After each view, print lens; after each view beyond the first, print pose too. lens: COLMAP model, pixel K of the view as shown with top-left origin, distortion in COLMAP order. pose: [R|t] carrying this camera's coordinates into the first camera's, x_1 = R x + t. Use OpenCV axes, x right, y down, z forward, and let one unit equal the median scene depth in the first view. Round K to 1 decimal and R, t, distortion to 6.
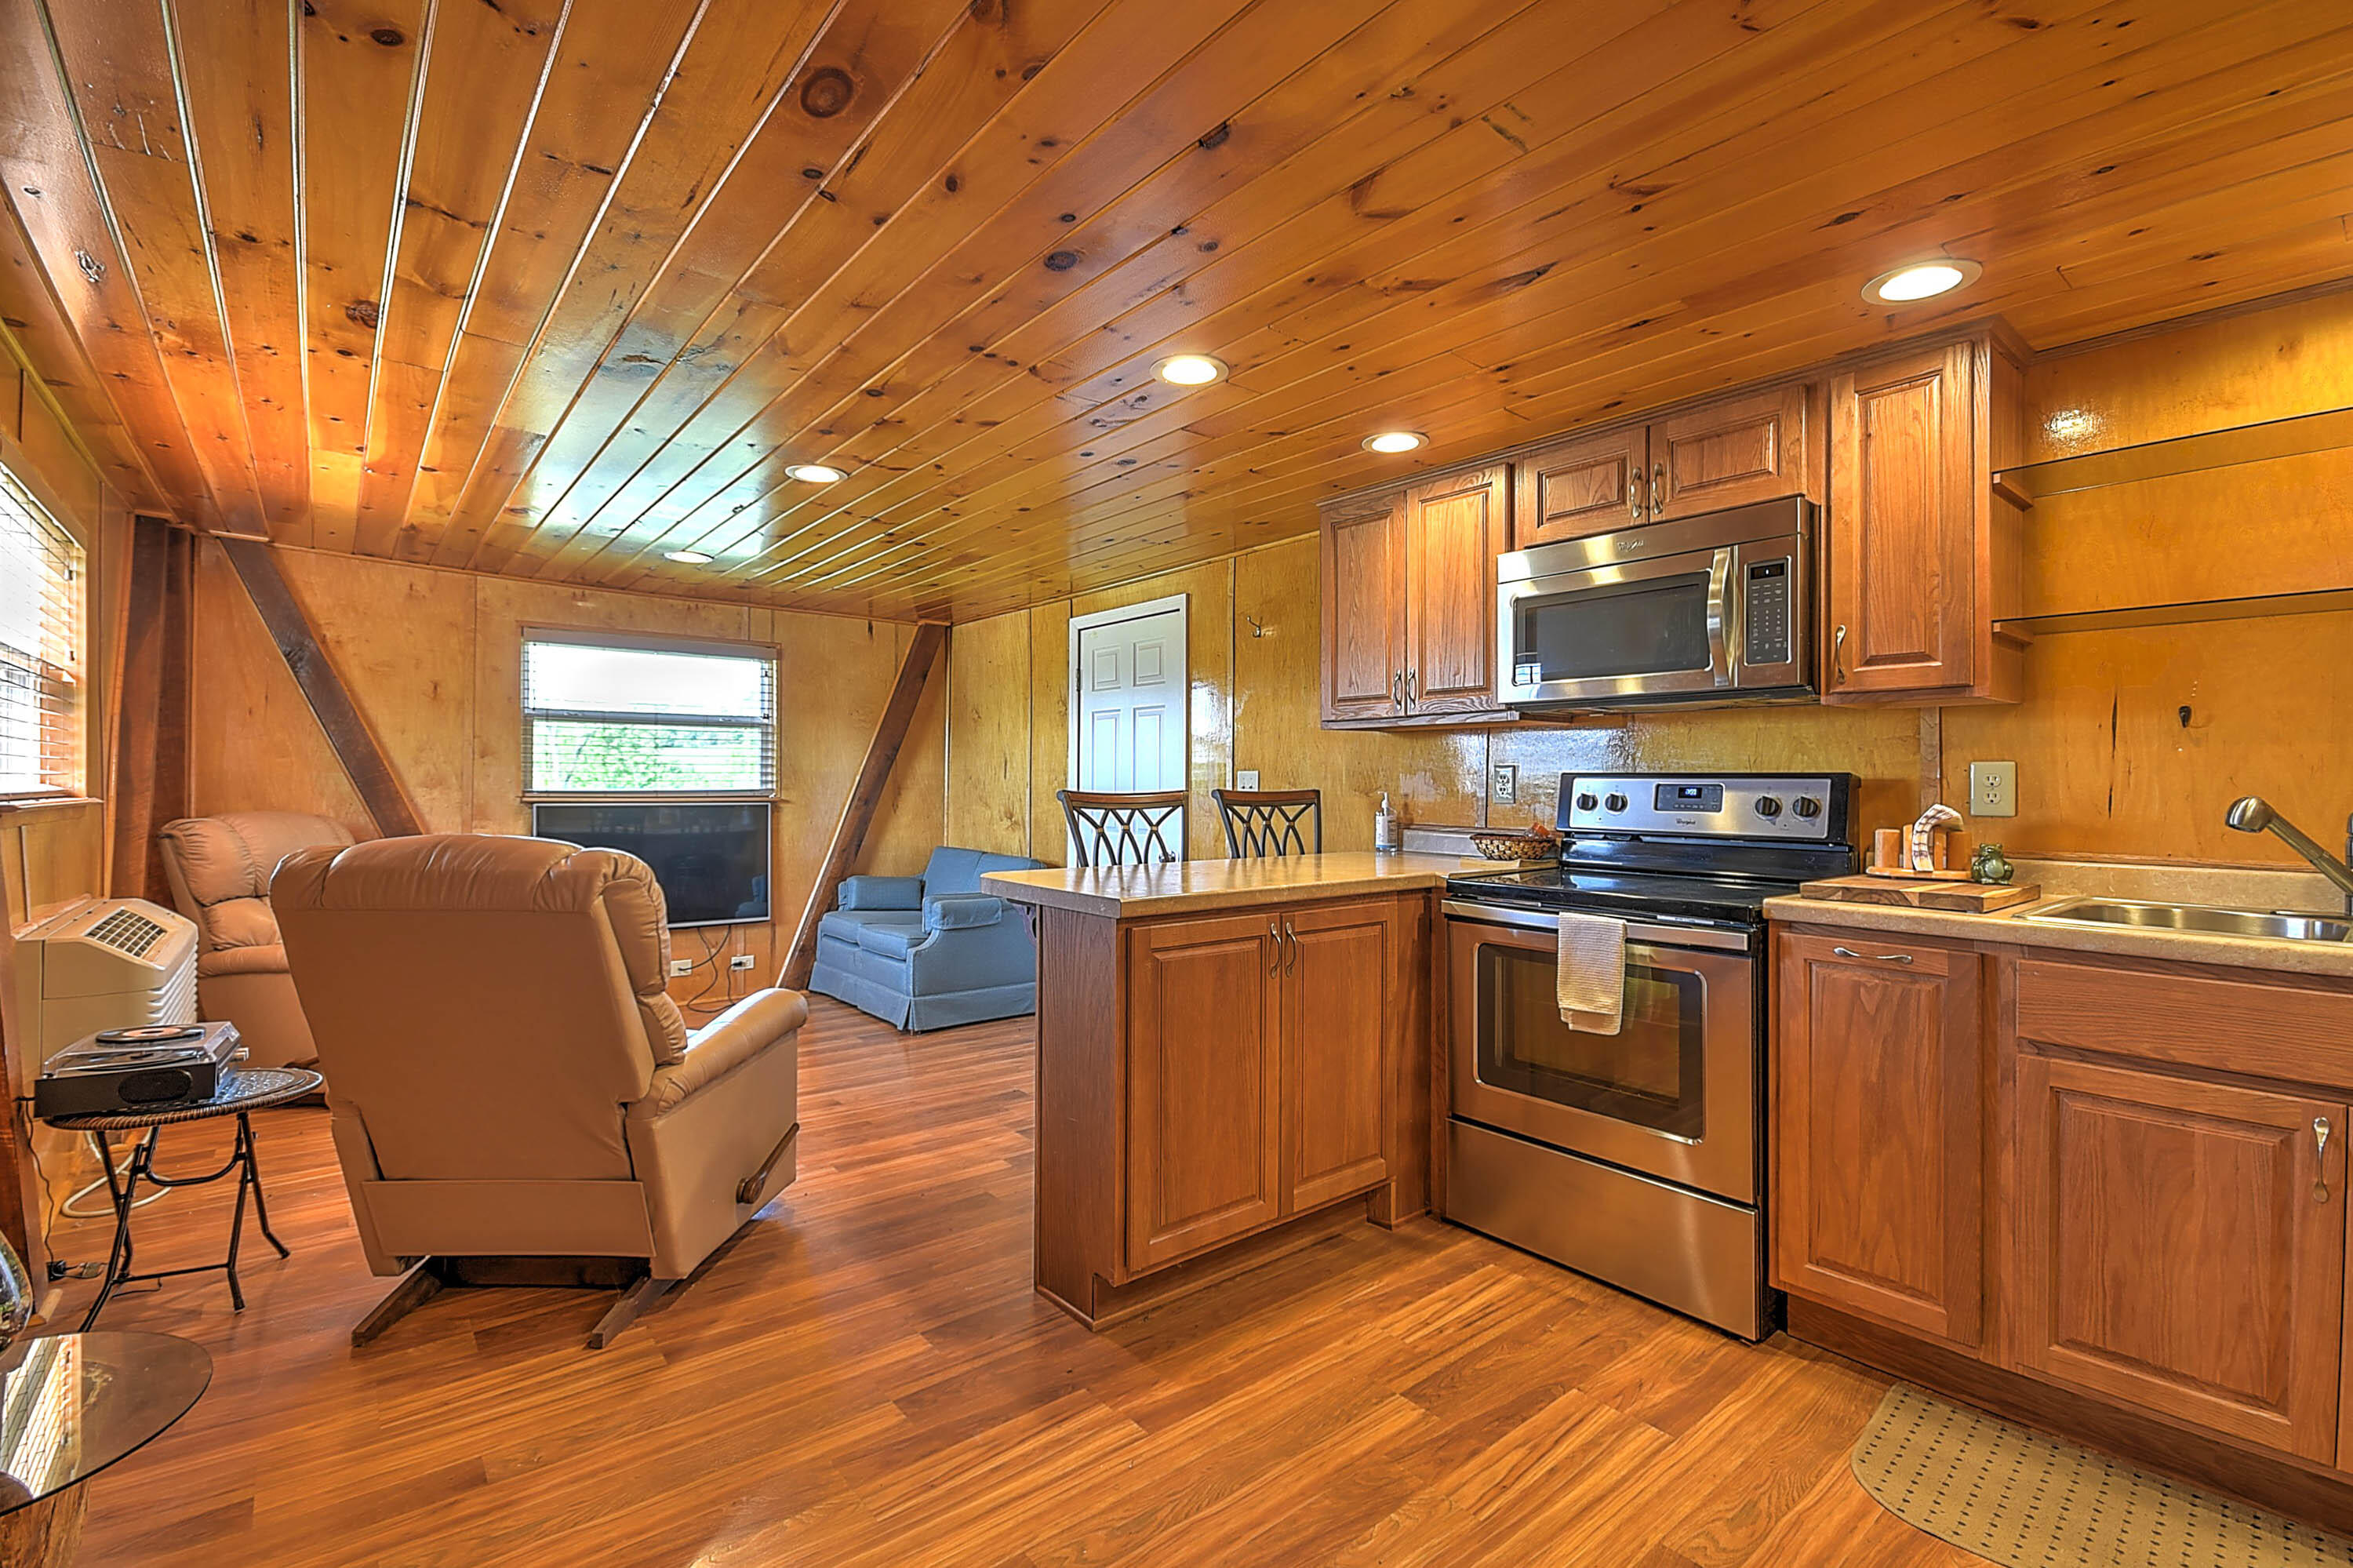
lens RADIAL K [[1026.8, 0, 1173.7], [0, 1026.8, 781.1], [0, 0, 1]] dist [0.013026, -0.004582]
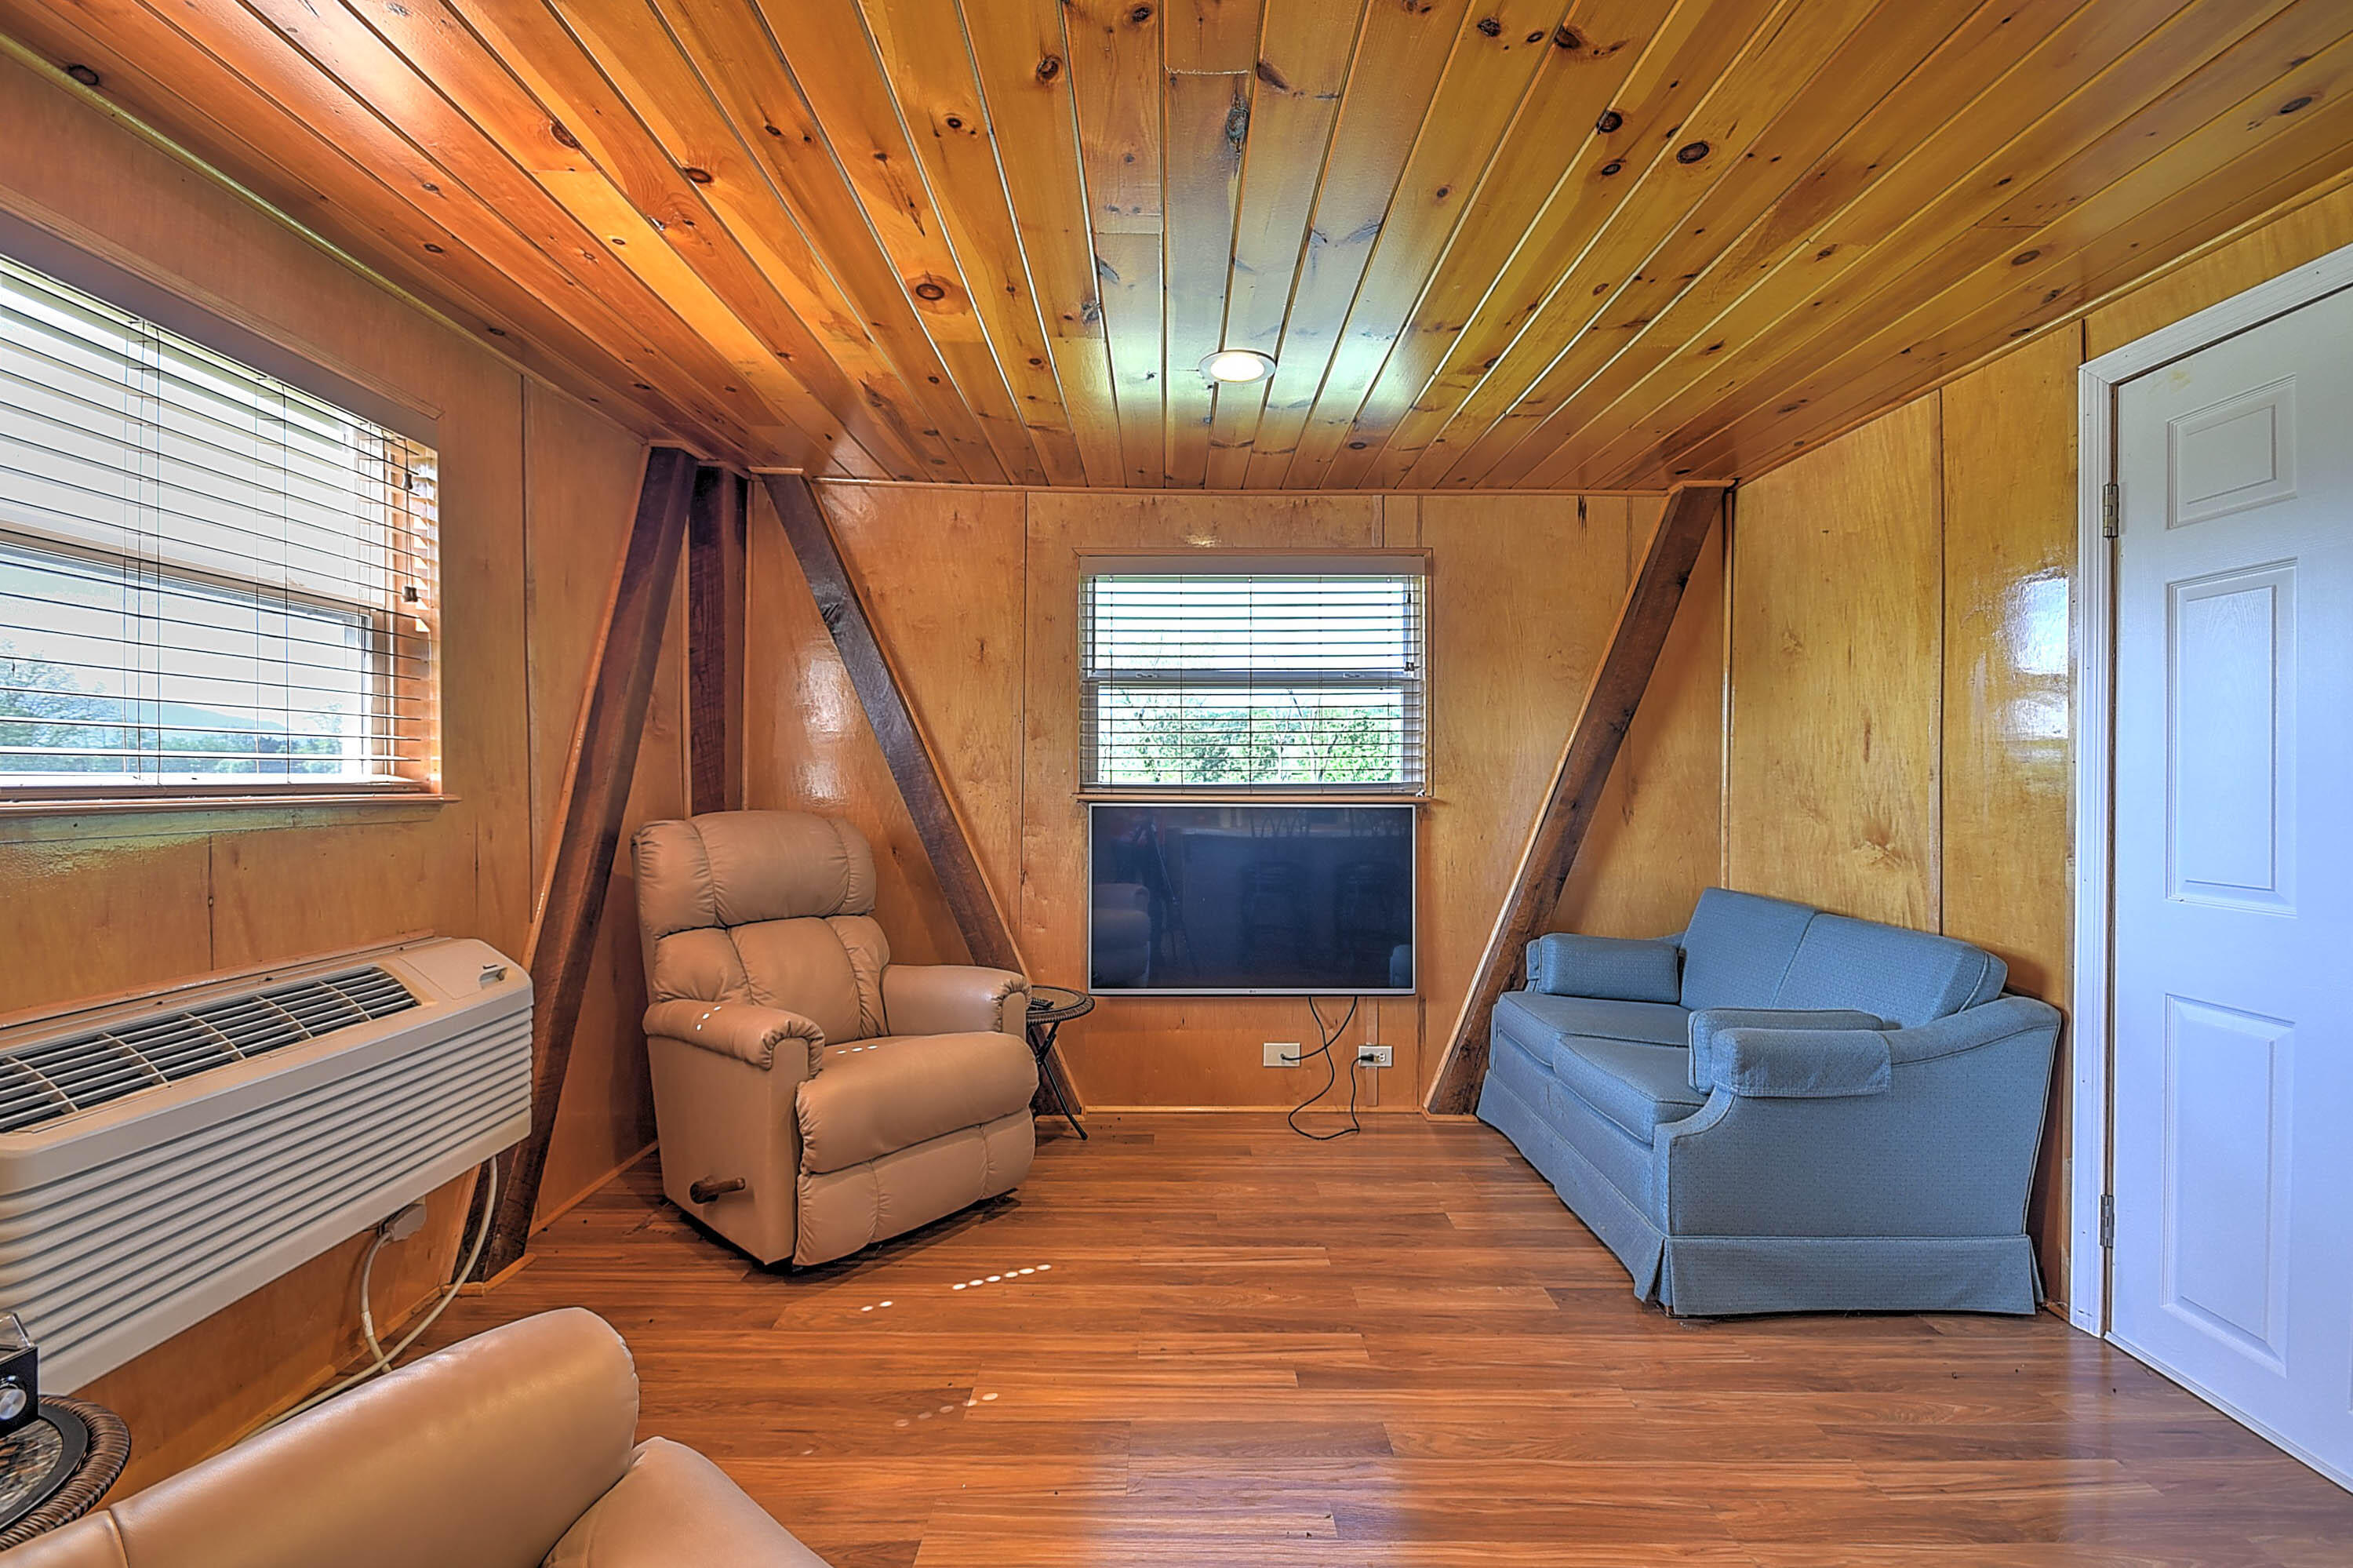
lens RADIAL K [[1026.8, 0, 1171.1], [0, 1026.8, 781.9], [0, 0, 1]] dist [0.013026, -0.004582]
pose [[0.775787, 0.000101, -0.630995, -0.224002], [0.003694, 0.999982, 0.004701, 0.007319], [0.630985, -0.005978, 0.775772, 0.830162]]
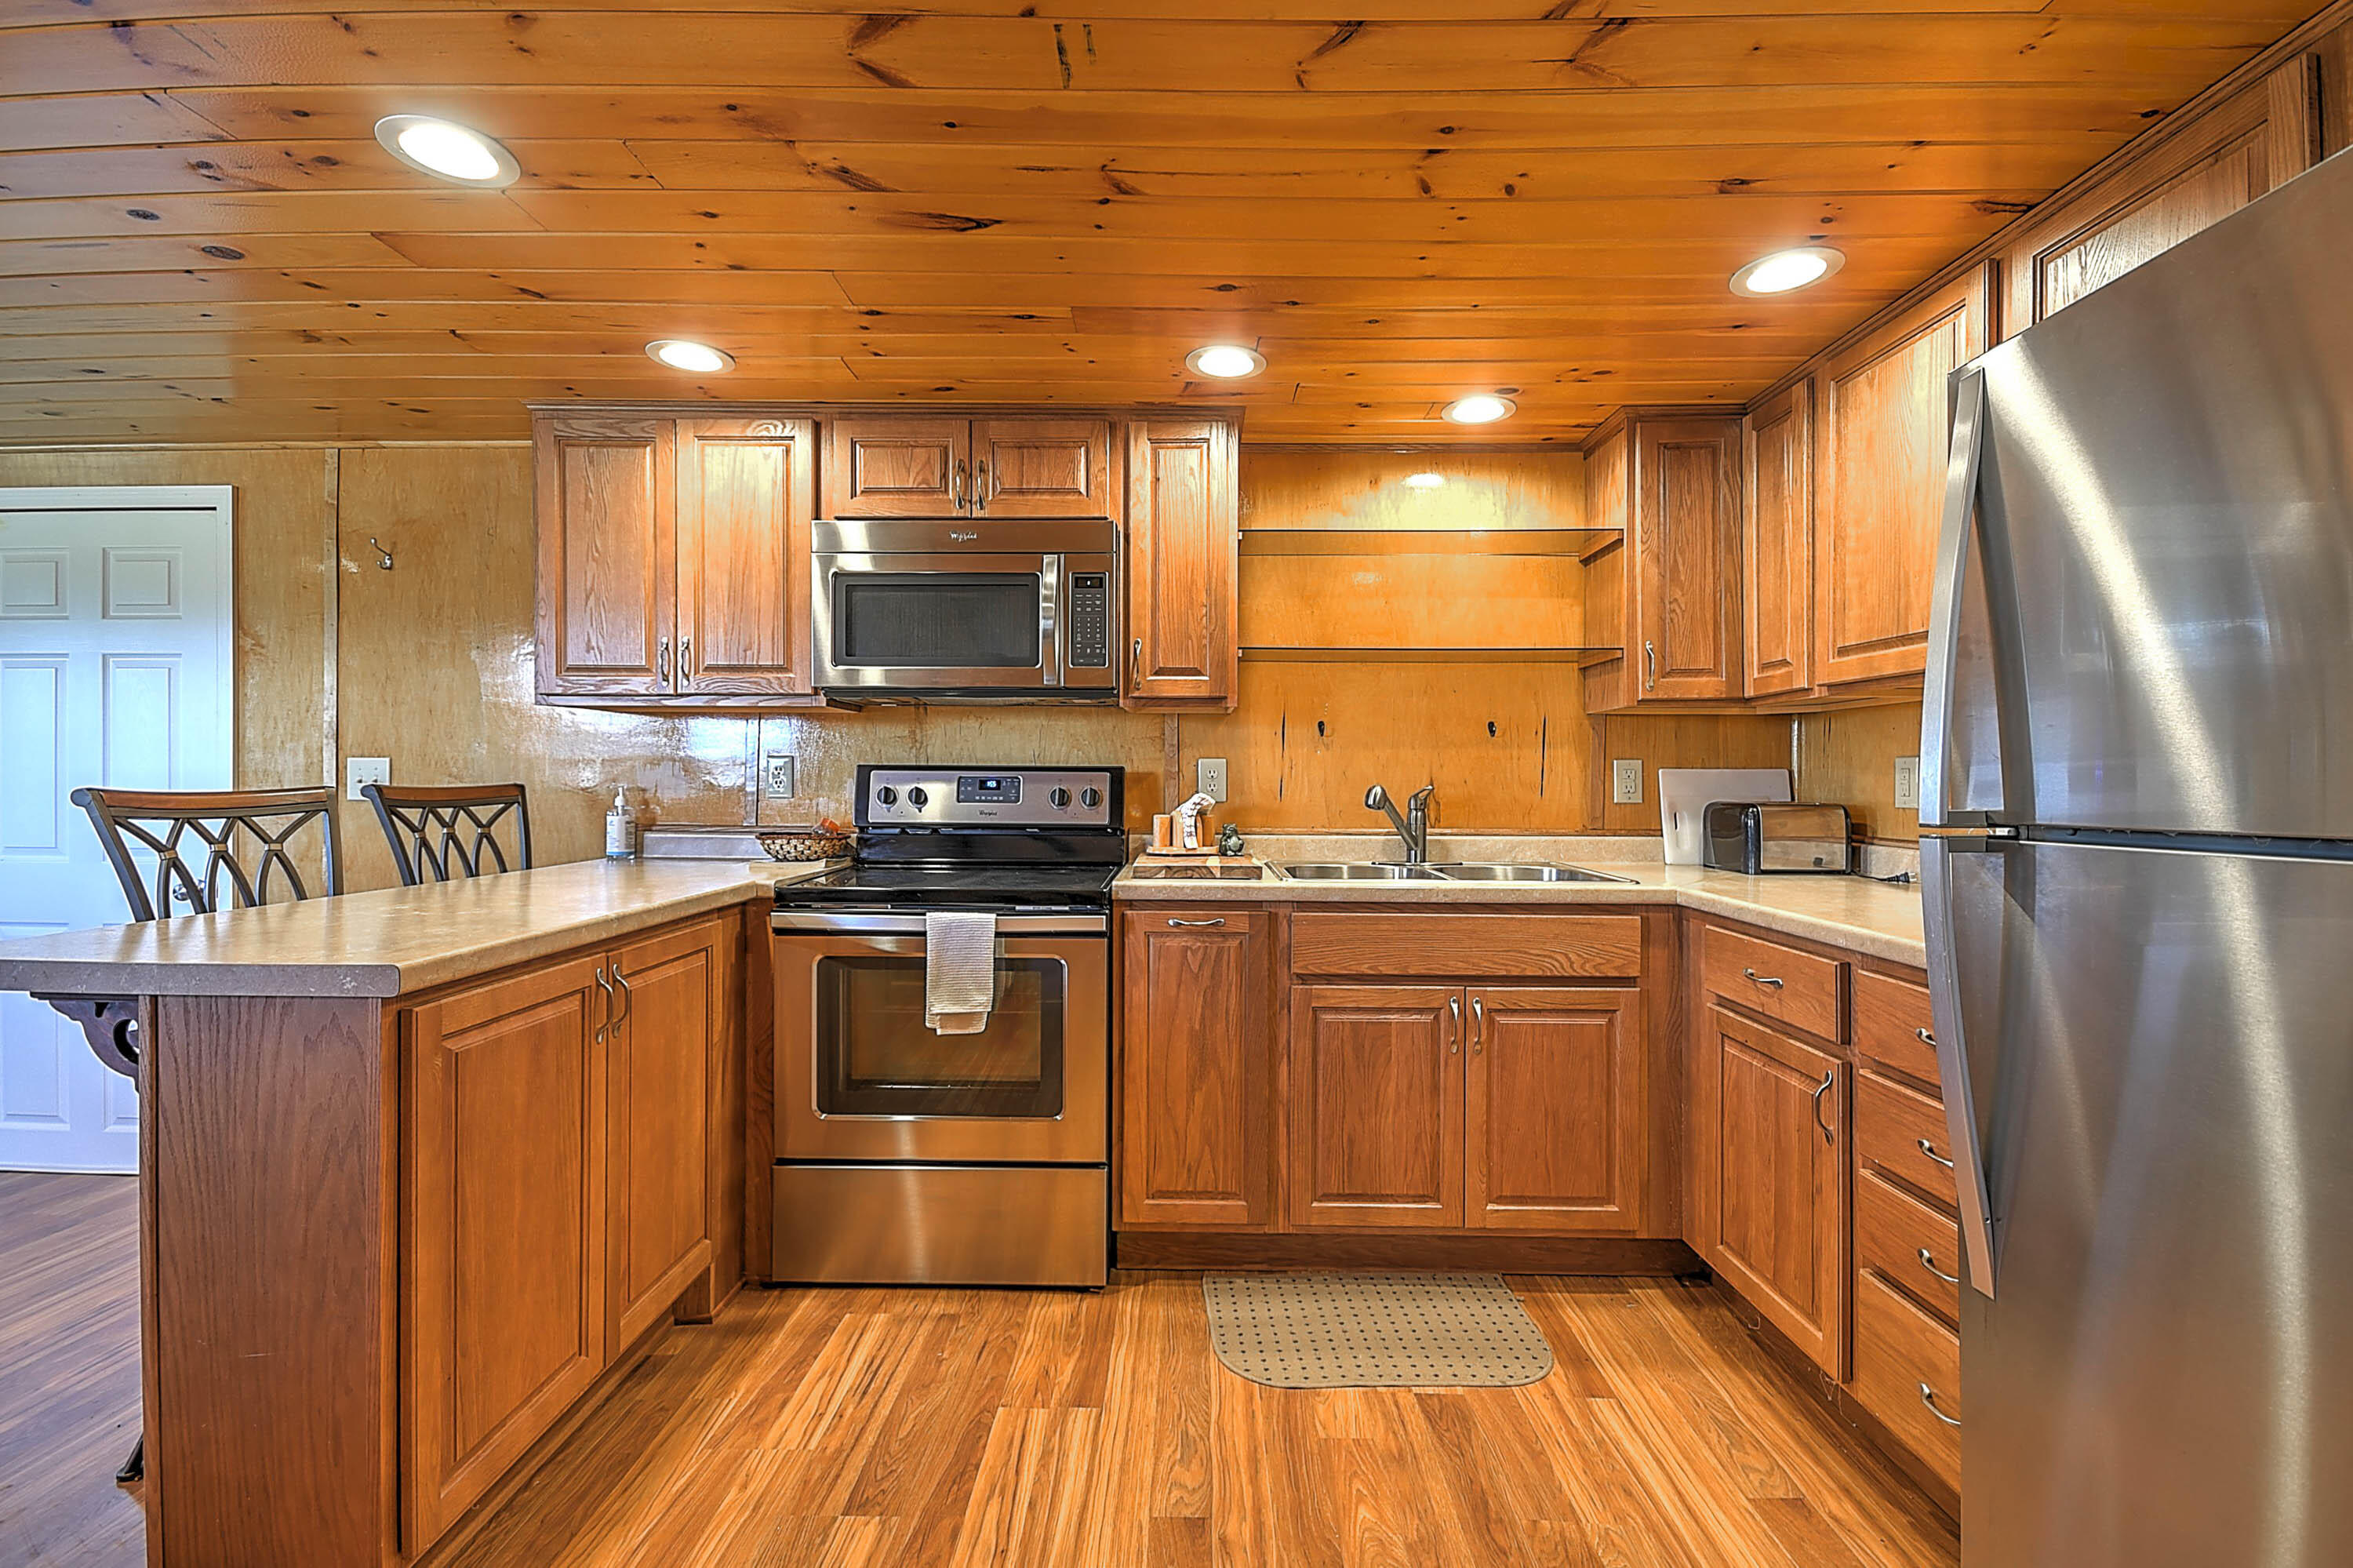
lens RADIAL K [[1026.8, 0, 1180.2], [0, 1026.8, 782.2], [0, 0, 1]] dist [0.013026, -0.004582]
pose [[0.648241, -0.005241, 0.761417, -0.163215], [-0.002448, 0.999957, 0.008966, -0.001359], [-0.761431, -0.007676, 0.648200, 0.181417]]
